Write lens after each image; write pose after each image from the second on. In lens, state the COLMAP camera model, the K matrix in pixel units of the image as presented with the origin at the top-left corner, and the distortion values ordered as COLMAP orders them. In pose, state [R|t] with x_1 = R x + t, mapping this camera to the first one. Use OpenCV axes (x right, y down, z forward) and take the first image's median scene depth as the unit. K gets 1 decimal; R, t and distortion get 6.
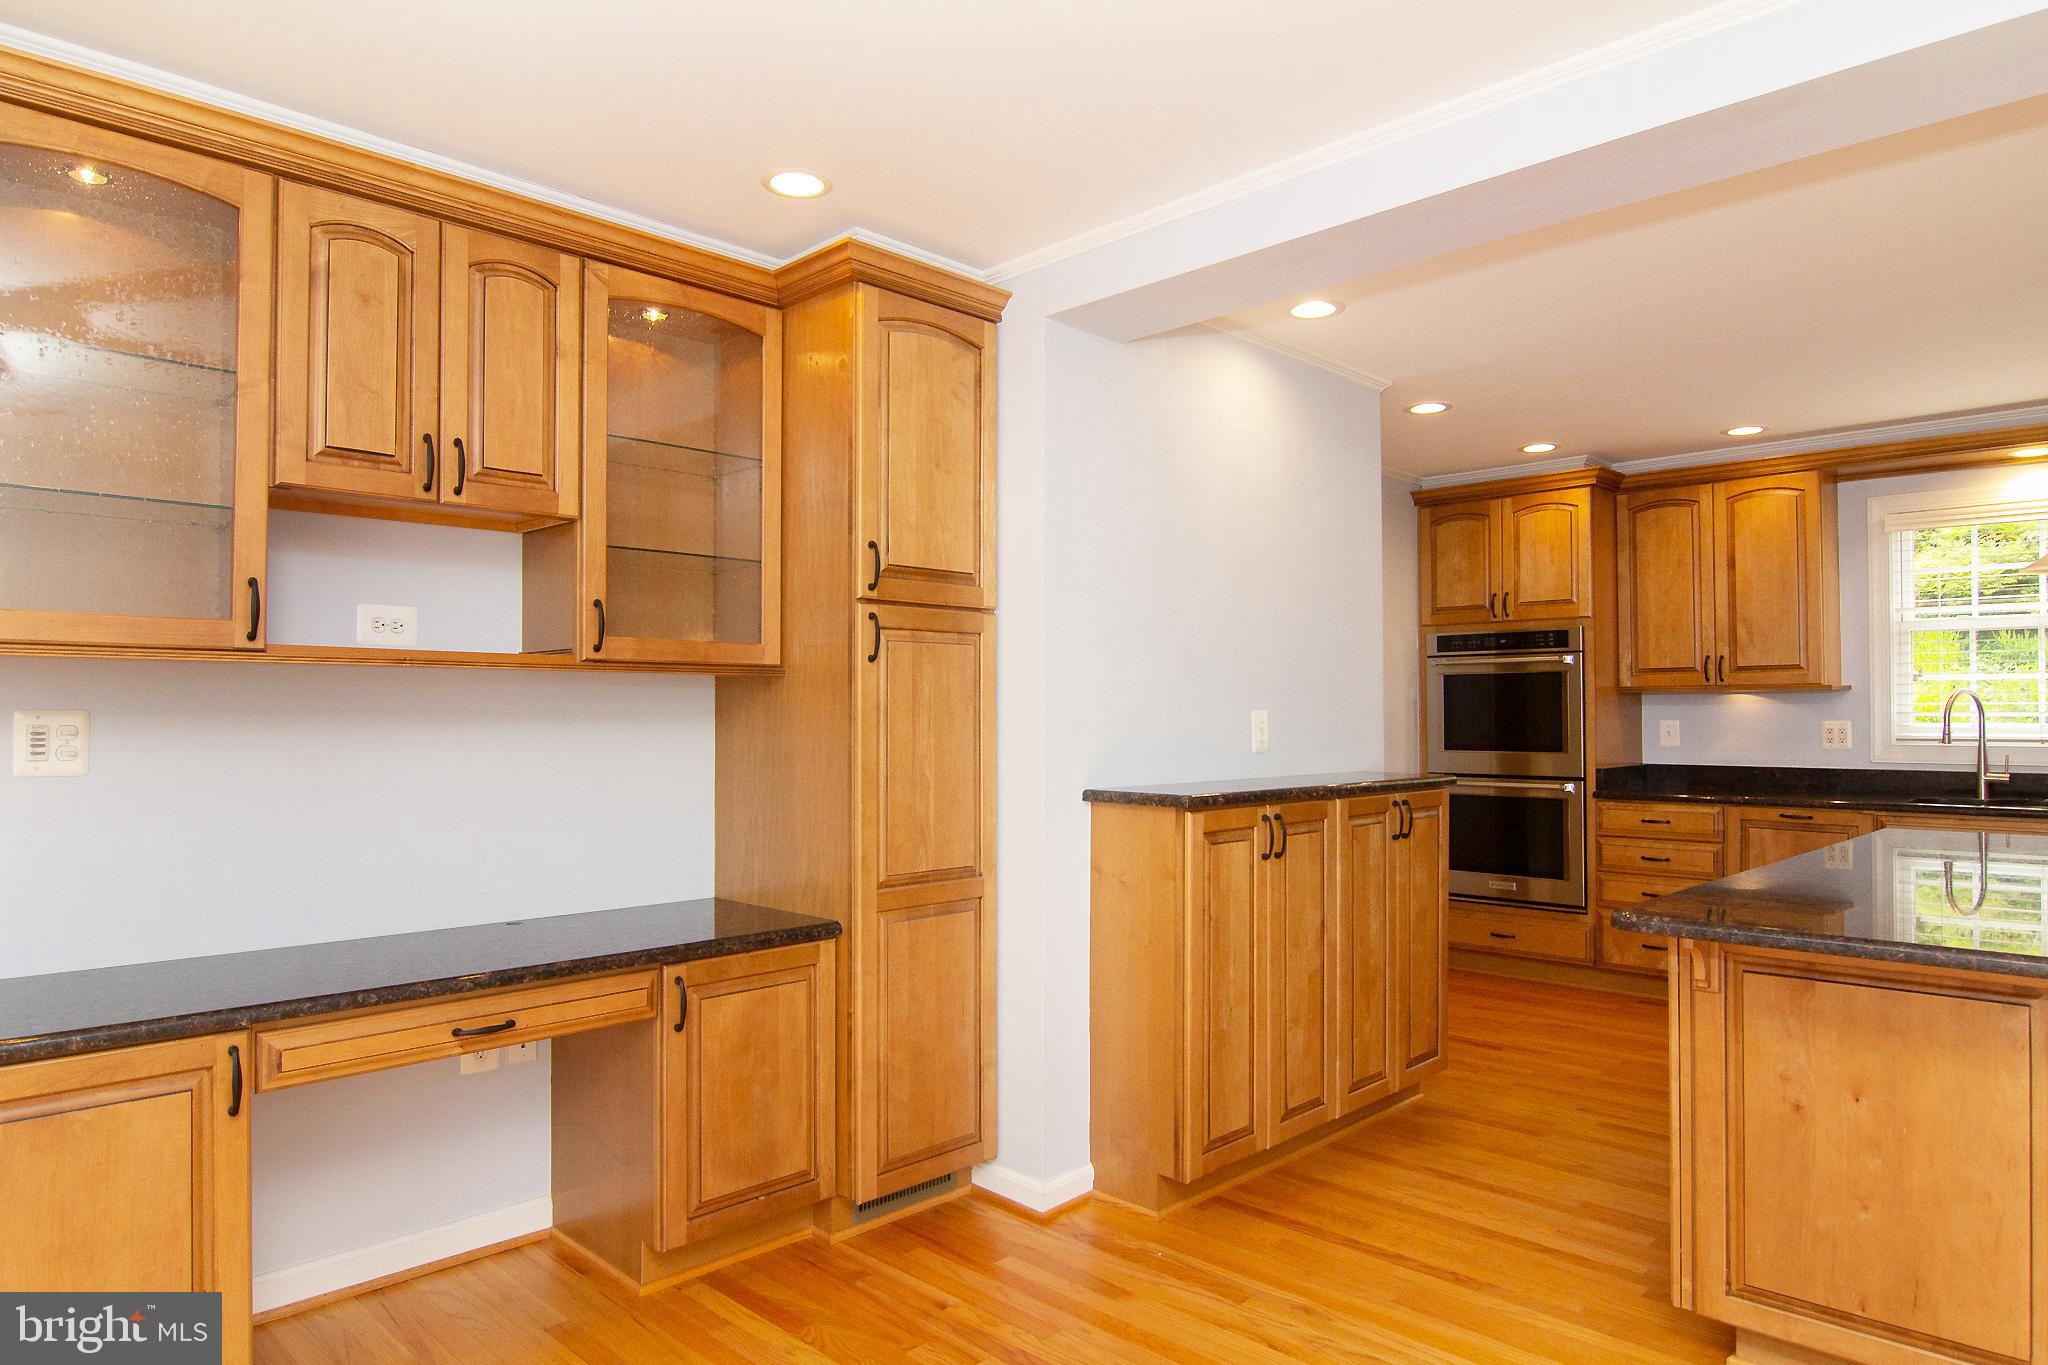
lens RADIAL K [[1261.7, 0, 1062.5], [0, 1261.7, 691.3], [0, 0, 1]] dist [-0.002077, -0.003394]
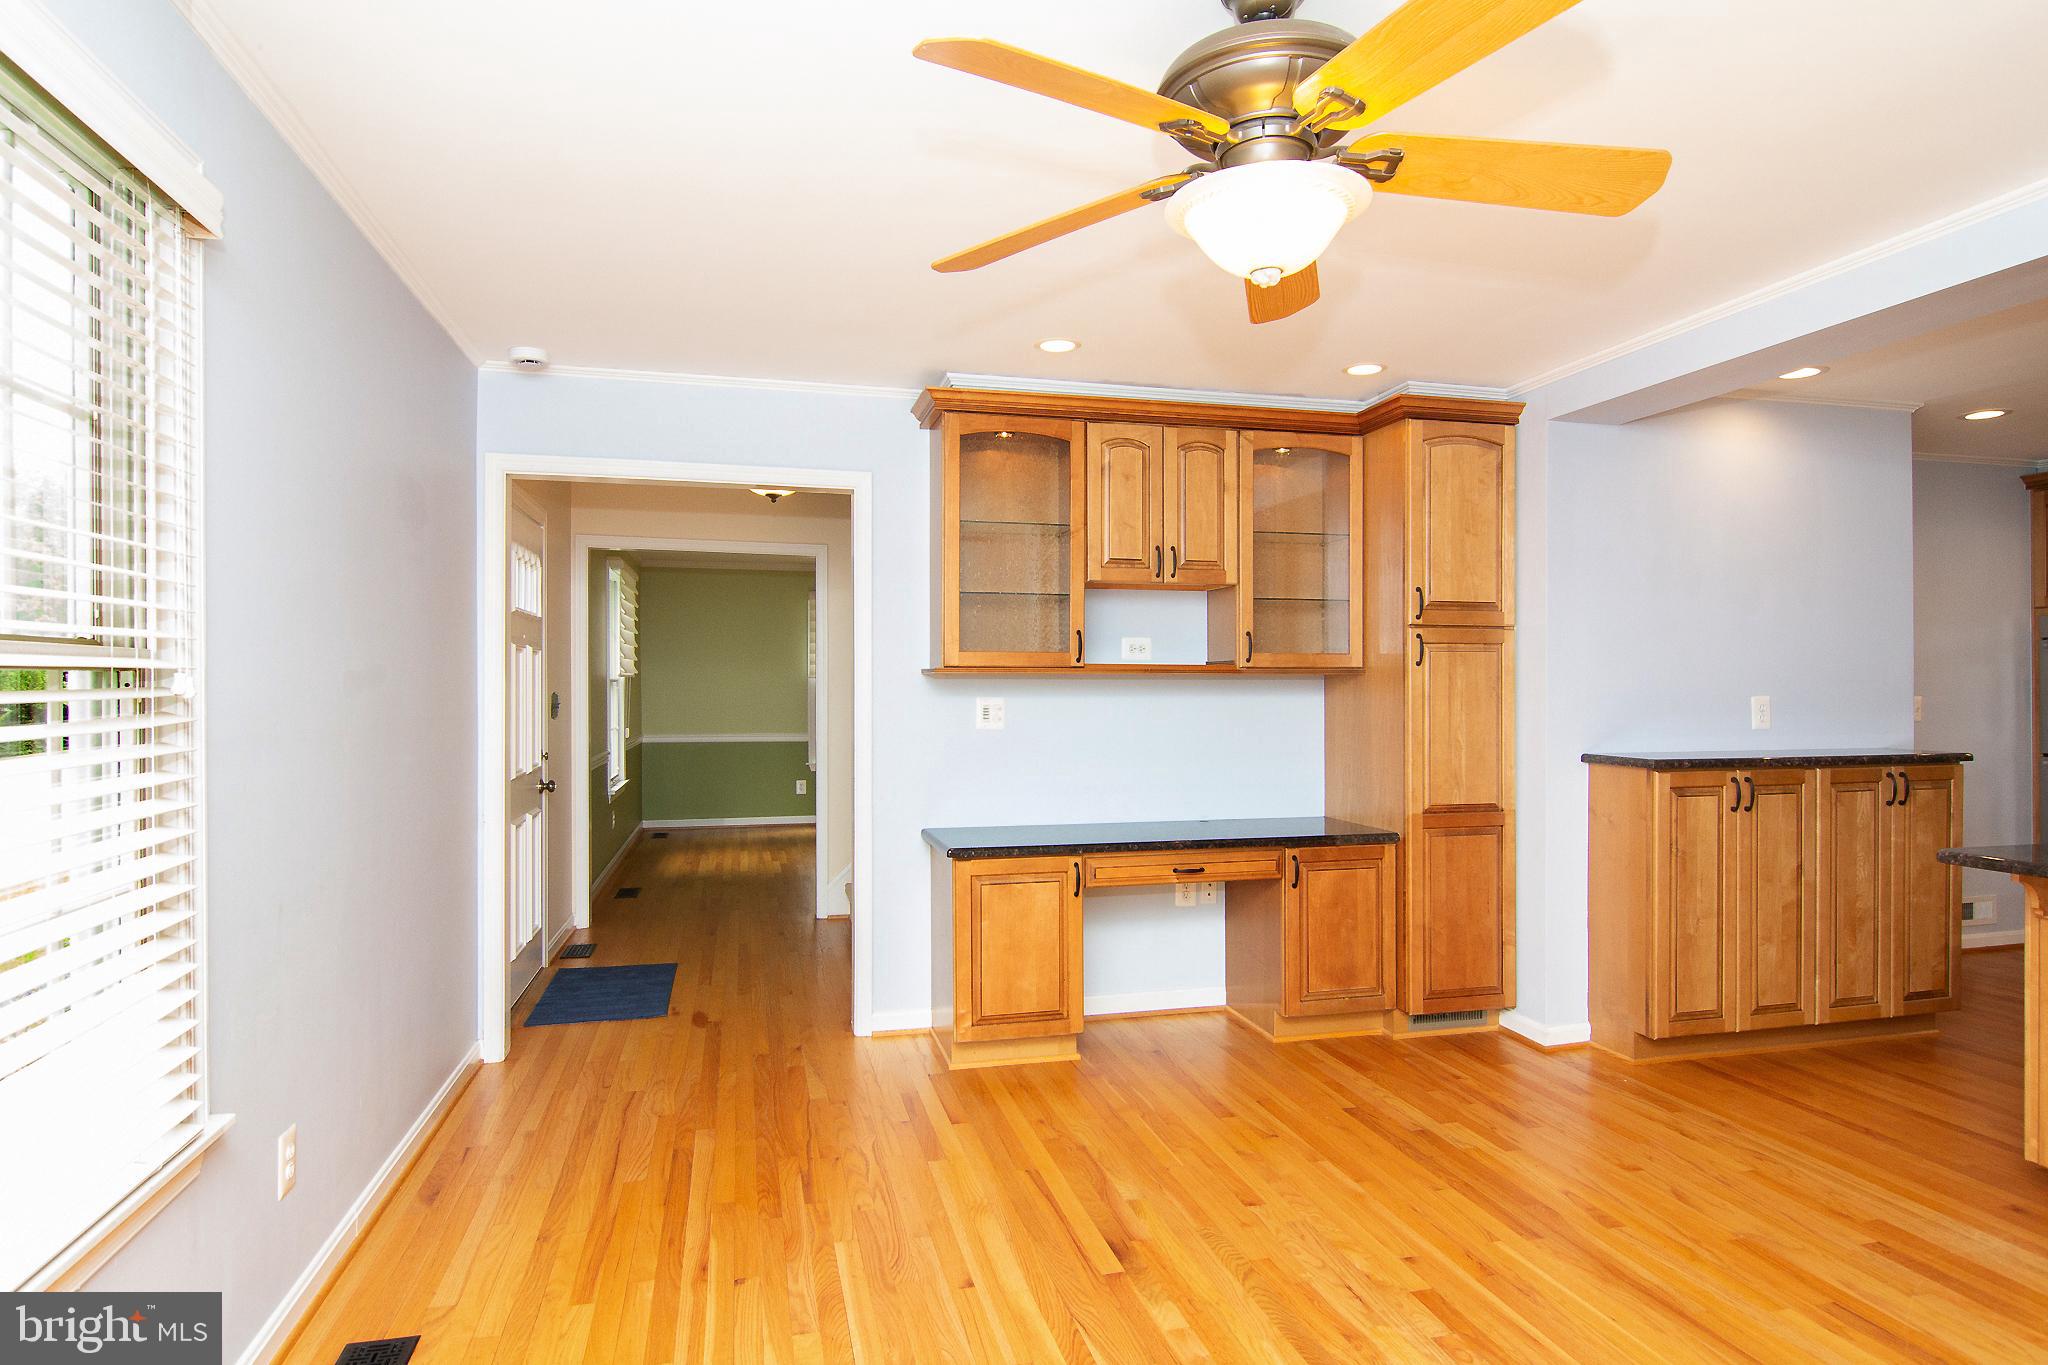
lens RADIAL K [[1185.8, 0, 1023.4], [0, 1185.8, 683.3], [0, 0, 1]] dist [-0.009452, -0.000501]
pose [[0.844214, -0.000068, -0.536007, 0.207389], [0.009898, 0.999831, 0.015463, -0.027753], [0.535915, -0.018359, 0.844072, -0.457547]]
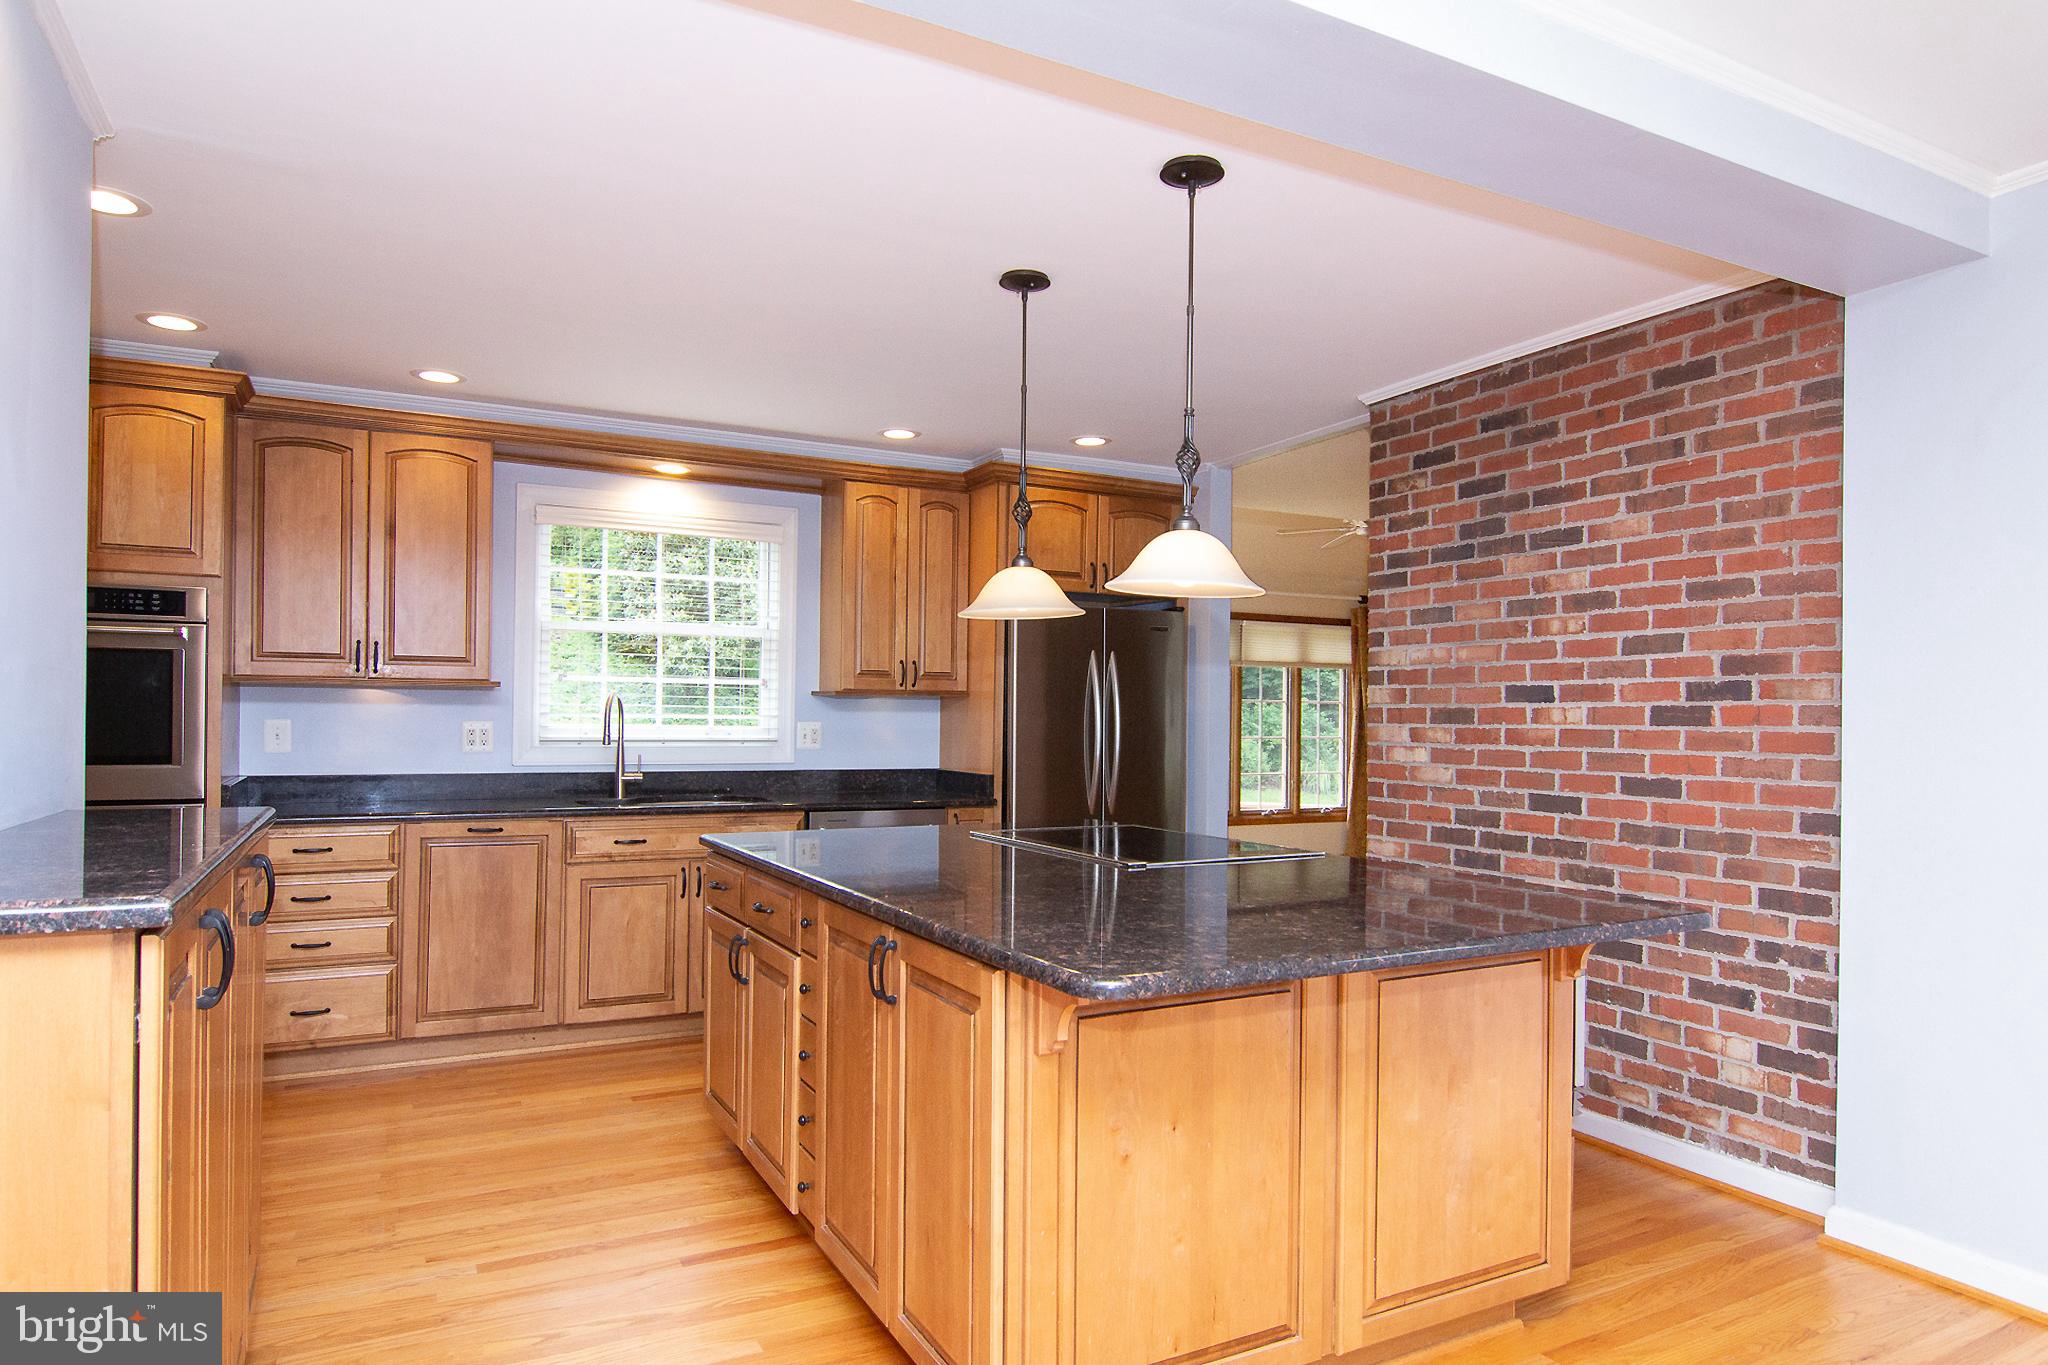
lens RADIAL K [[1232.7, 0, 1036.2], [0, 1232.7, 731.2], [0, 0, 1]] dist [-0.025564, -0.004263]
pose [[0.297436, -0.003030, 0.954737, -0.171425], [-0.027213, 0.999562, 0.011650, 0.013617], [-0.954354, -0.029447, 0.297223, 0.533150]]
